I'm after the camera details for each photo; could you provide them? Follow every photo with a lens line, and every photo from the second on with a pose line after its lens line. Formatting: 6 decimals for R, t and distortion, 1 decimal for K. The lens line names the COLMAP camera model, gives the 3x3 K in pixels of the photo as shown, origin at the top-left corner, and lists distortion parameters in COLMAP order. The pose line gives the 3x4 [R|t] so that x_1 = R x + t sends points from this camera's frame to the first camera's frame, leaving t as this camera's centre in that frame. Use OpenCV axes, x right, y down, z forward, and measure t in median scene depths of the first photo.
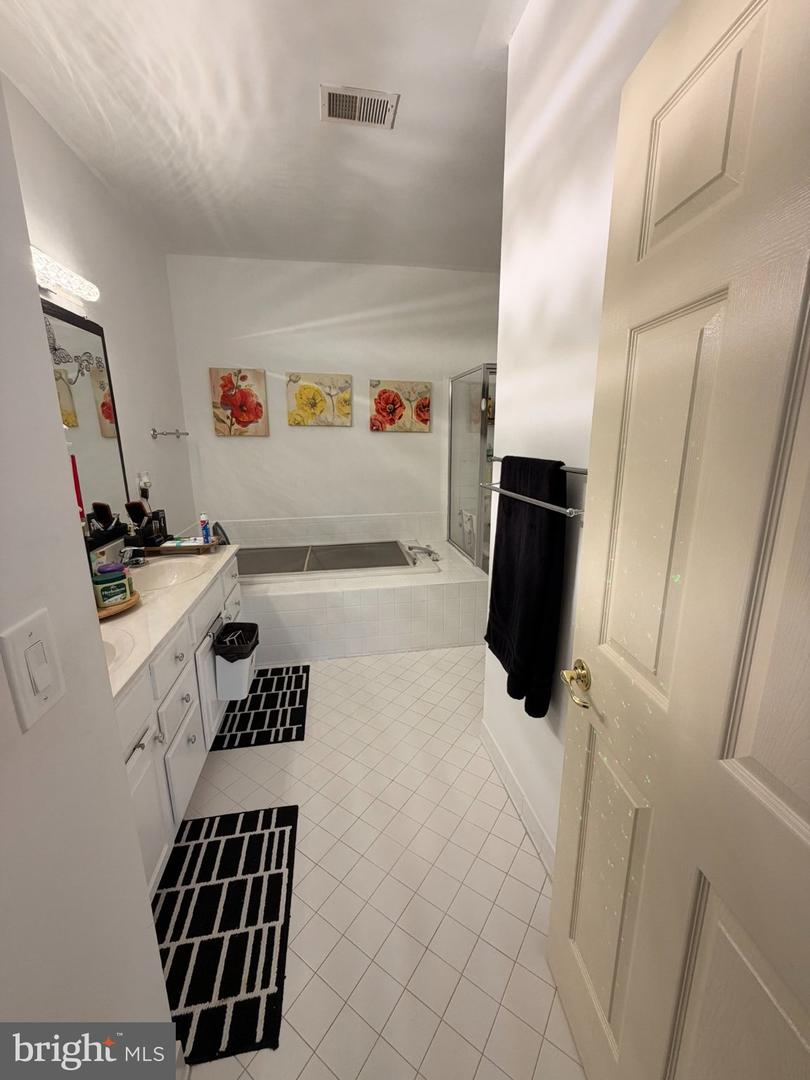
lens RADIAL K [[431.3, 0, 409.5], [0, 431.3, 538.1], [0, 0, 1]] dist [-0.000036, 0.000582]
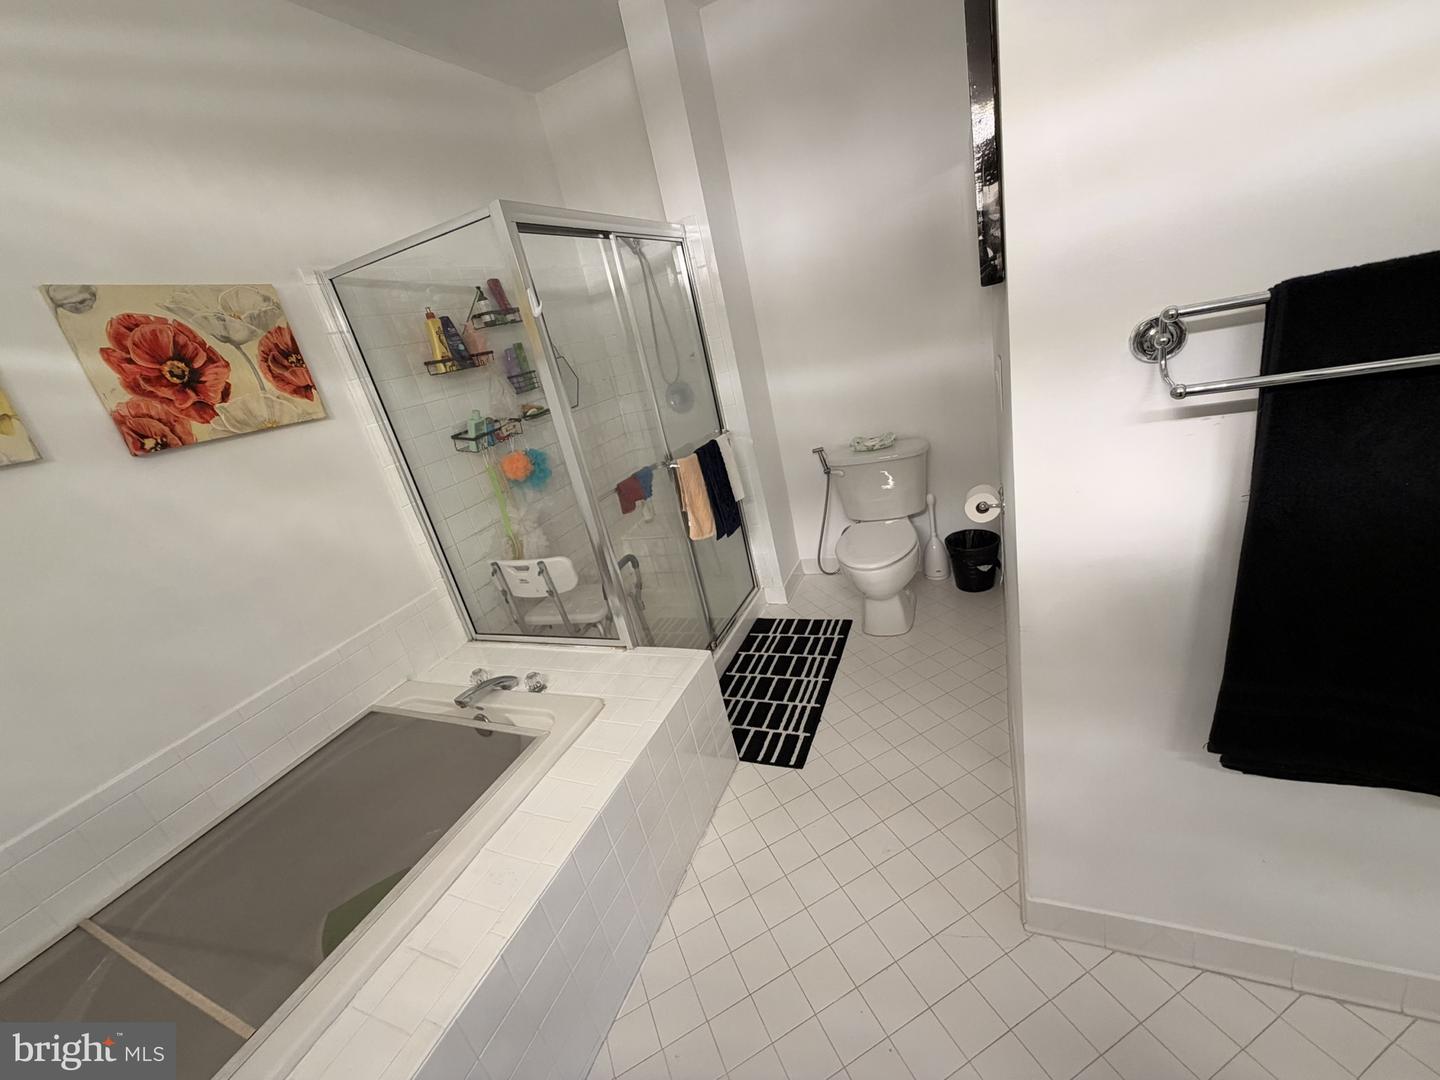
lens RADIAL K [[575.1, 0, 719.0], [0, 575.1, 538.6], [0, 0, 1]] dist [-0.000036, 0.000582]
pose [[0.532565, -0.393715, 0.749242, -0.198962], [0.390284, 0.899726, 0.195377, -0.116303], [-0.751035, 0.188366, 0.632823, 0.449260]]
